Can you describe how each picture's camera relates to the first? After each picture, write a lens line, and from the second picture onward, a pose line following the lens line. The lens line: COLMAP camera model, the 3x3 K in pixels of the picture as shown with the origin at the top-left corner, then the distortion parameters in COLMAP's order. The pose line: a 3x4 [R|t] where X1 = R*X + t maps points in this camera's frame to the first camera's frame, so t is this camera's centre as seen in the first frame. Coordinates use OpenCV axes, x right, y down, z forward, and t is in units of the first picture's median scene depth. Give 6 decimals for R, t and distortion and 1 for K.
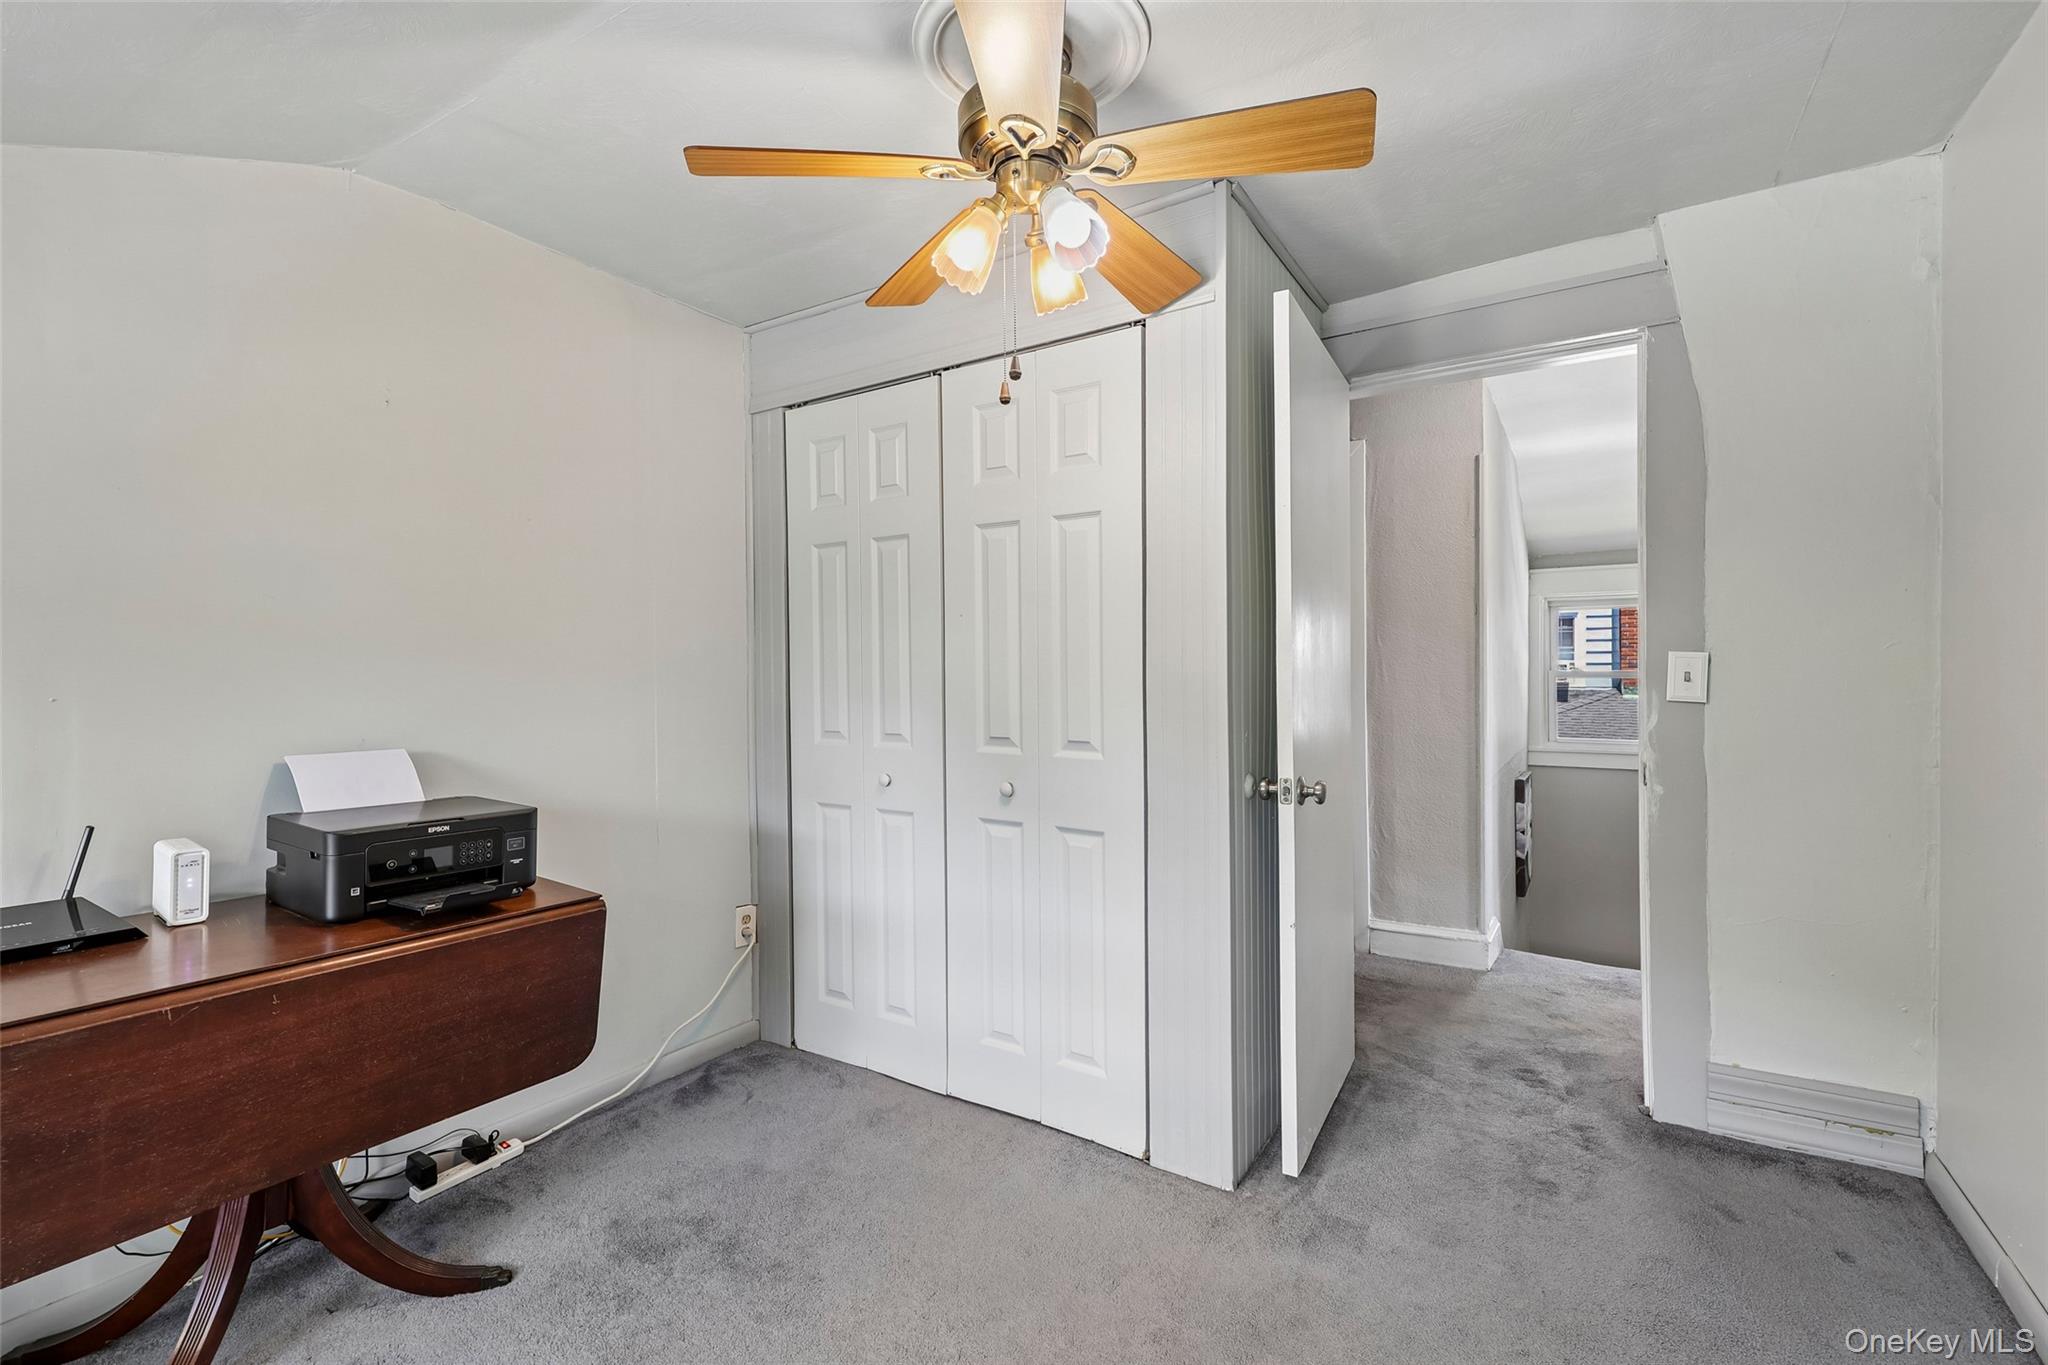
lens RADIAL K [[913.7, 0, 1024.0], [0, 913.7, 682.5], [0, 0, 1]] dist [0.002624, 0.000441]
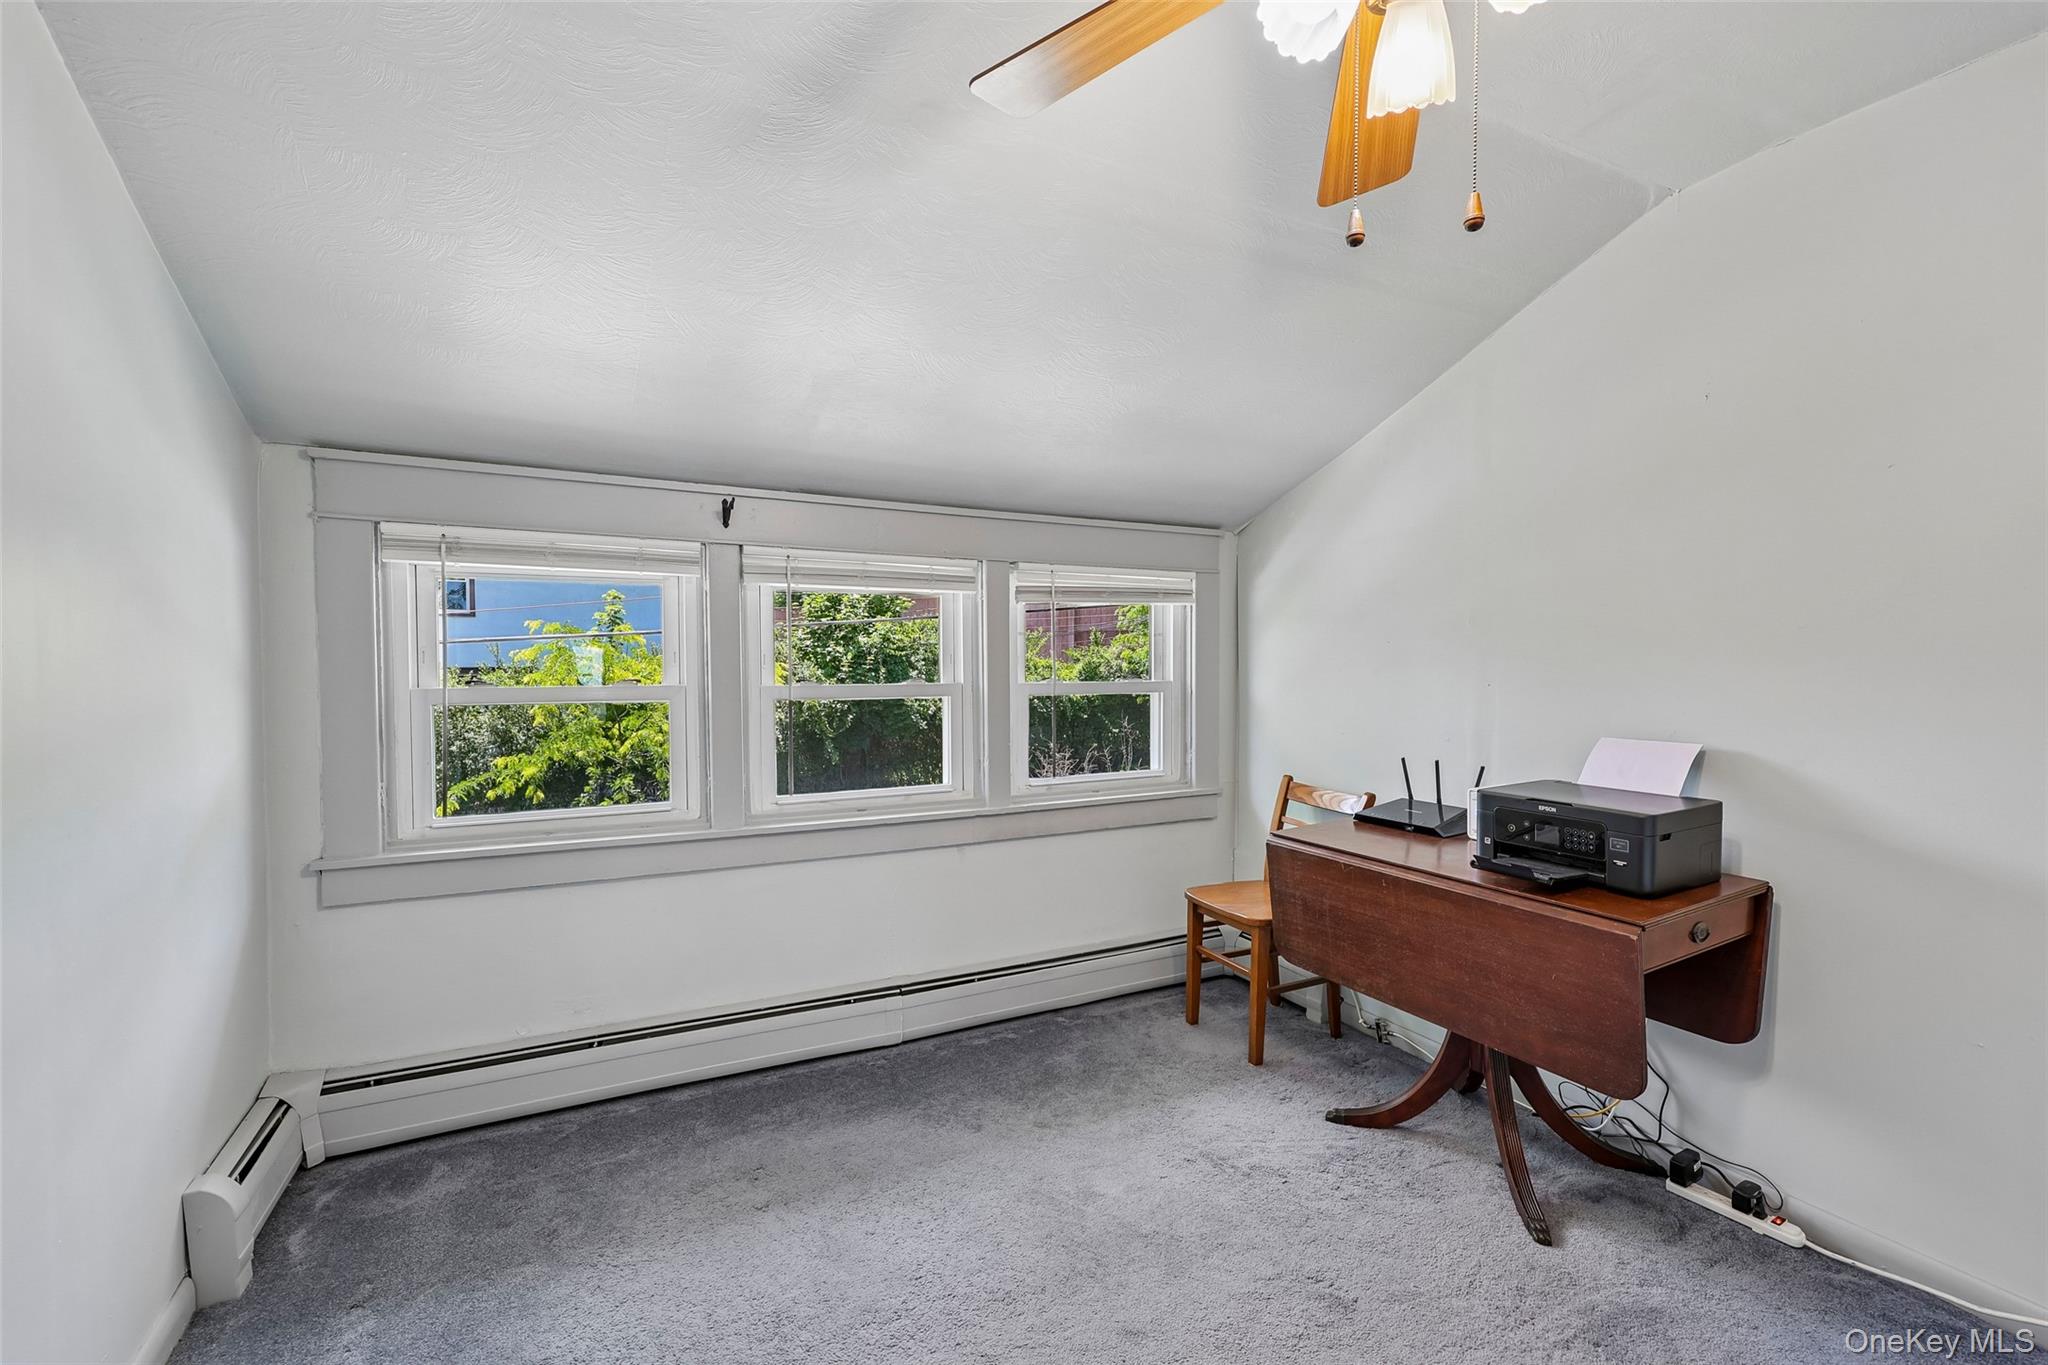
lens RADIAL K [[913.7, 0, 1024.0], [0, 913.7, 682.5], [0, 0, 1]] dist [0.002624, 0.000441]
pose [[-0.515561, 0.023520, -0.856530, 0.613951], [-0.003533, 0.999556, 0.029575, -0.022664], [0.856846, 0.018274, -0.515249, 0.988096]]
